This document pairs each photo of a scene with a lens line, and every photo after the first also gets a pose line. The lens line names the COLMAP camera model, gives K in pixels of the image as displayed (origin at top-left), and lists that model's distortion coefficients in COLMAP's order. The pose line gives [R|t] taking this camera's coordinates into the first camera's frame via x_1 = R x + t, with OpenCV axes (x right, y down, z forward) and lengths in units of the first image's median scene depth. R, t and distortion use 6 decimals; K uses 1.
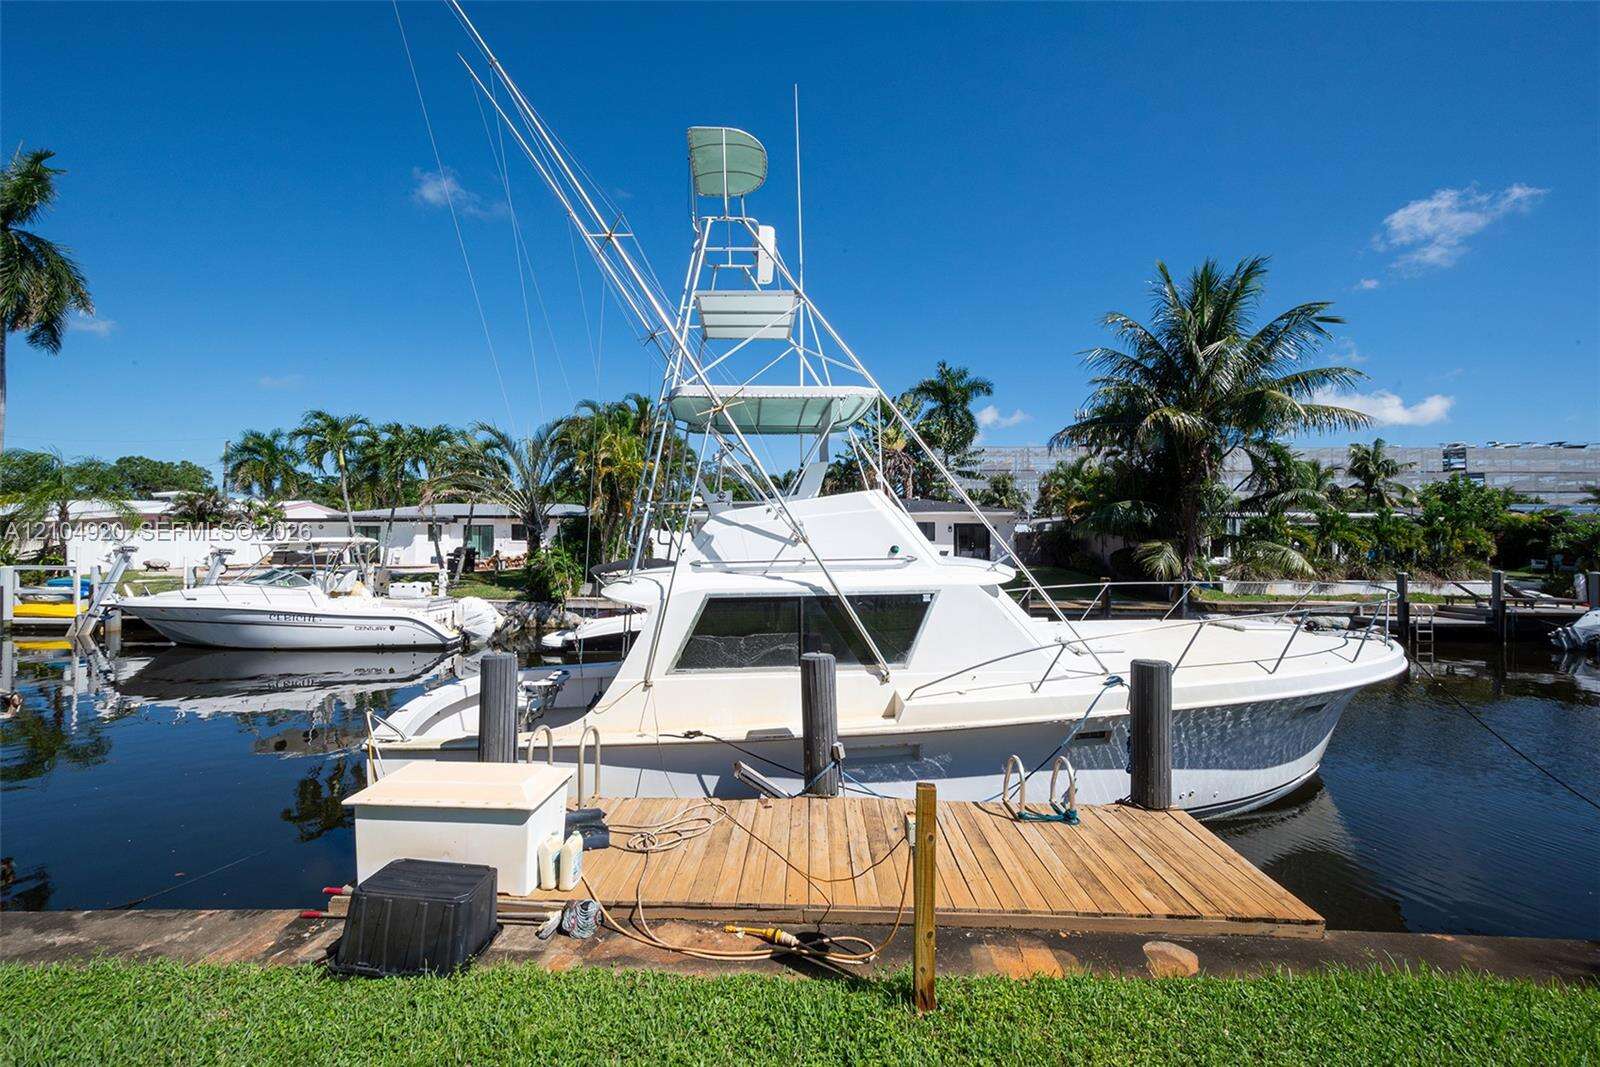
lens RADIAL K [[641.3, 0, 788.3], [0, 641.3, 533.6], [0, 0, 1]] dist [-0.007907, 0.000592]
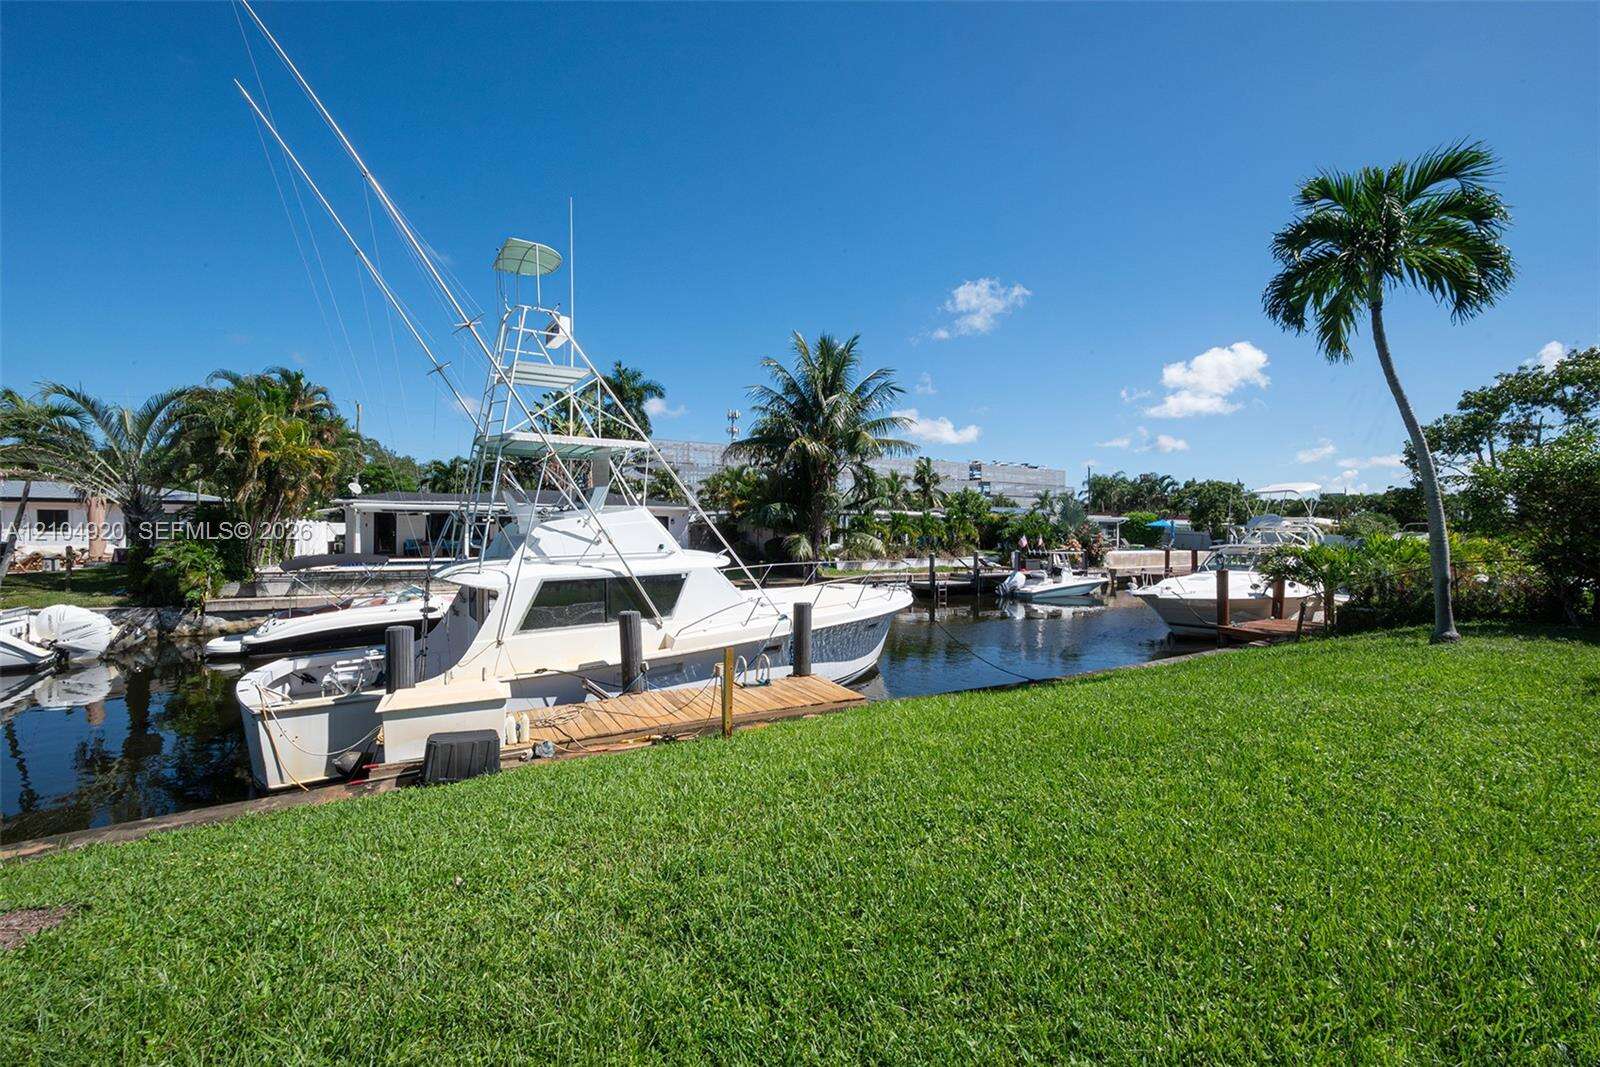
lens RADIAL K [[641.3, 0, 801.5], [0, 641.3, 540.1], [0, 0, 1]] dist [-0.007907, 0.000592]
pose [[0.858185, -0.008710, 0.513266, -0.128461], [-0.006797, 0.999576, 0.028327, -0.013773], [-0.513295, -0.027798, 0.857762, -0.197022]]
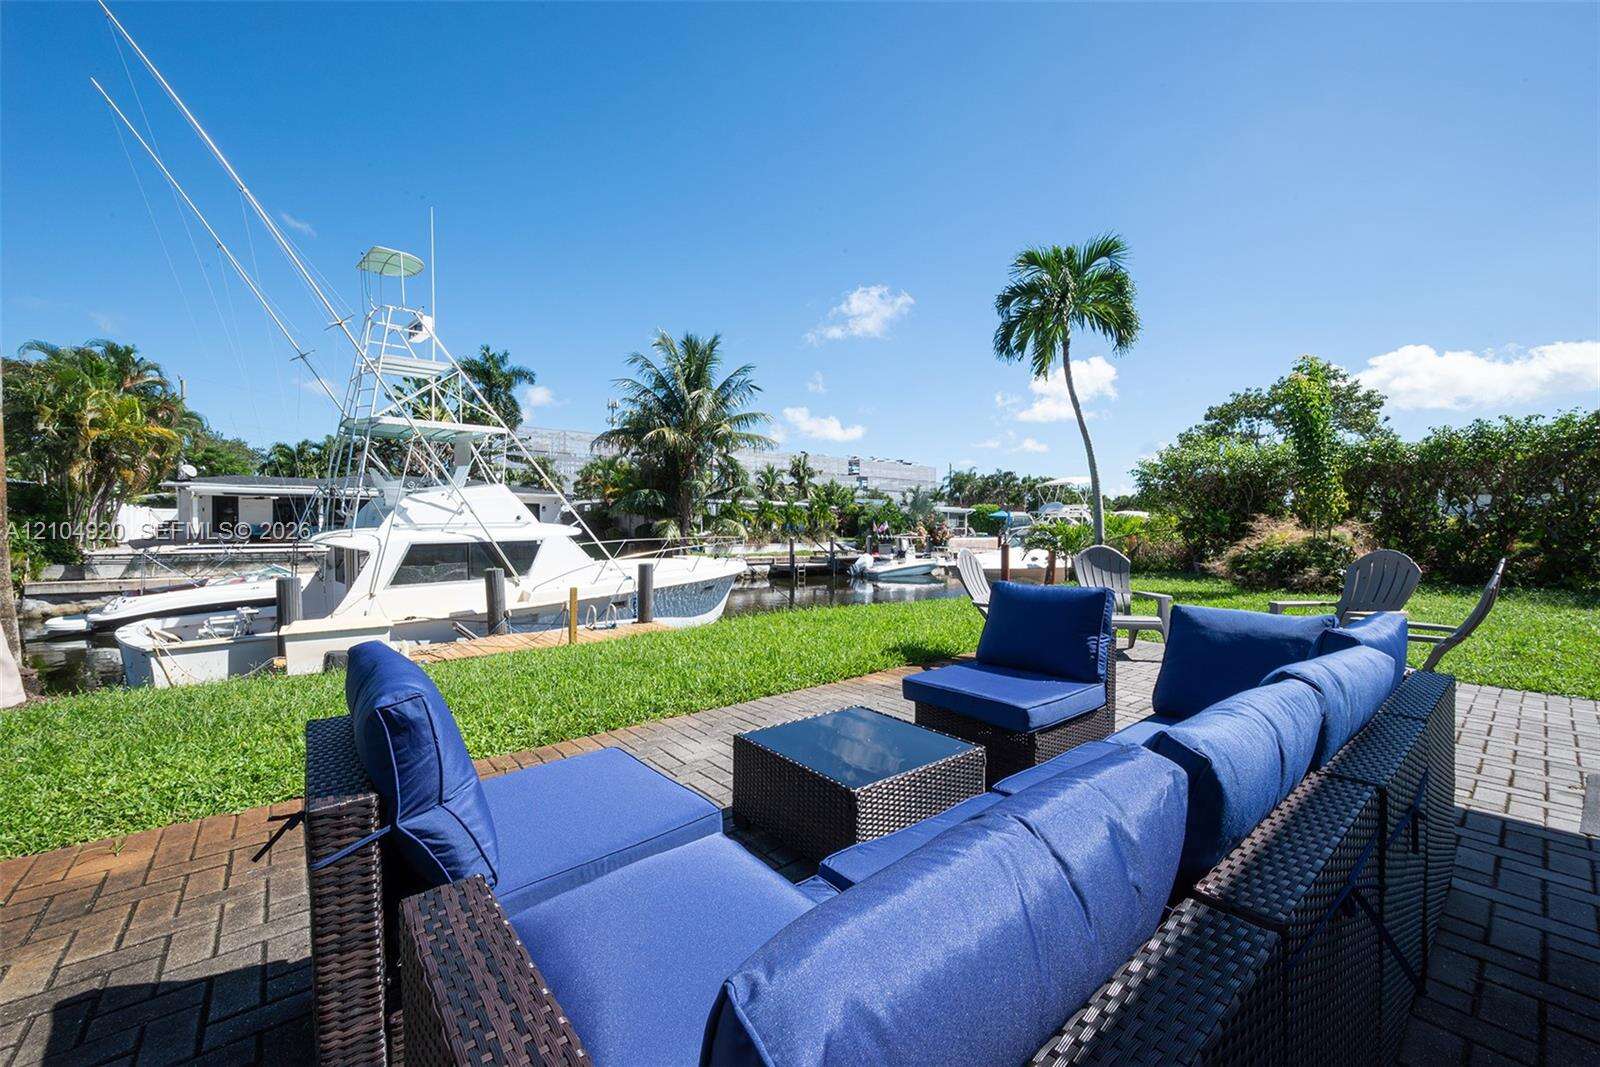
lens RADIAL K [[641.3, 0, 806.5], [0, 641.3, 553.3], [0, 0, 1]] dist [-0.007907, 0.000592]
pose [[0.752462, -0.029475, 0.657976, -0.160042], [-0.010174, 0.998359, 0.056358, 0.005344], [-0.658558, -0.049101, 0.750927, -0.351677]]
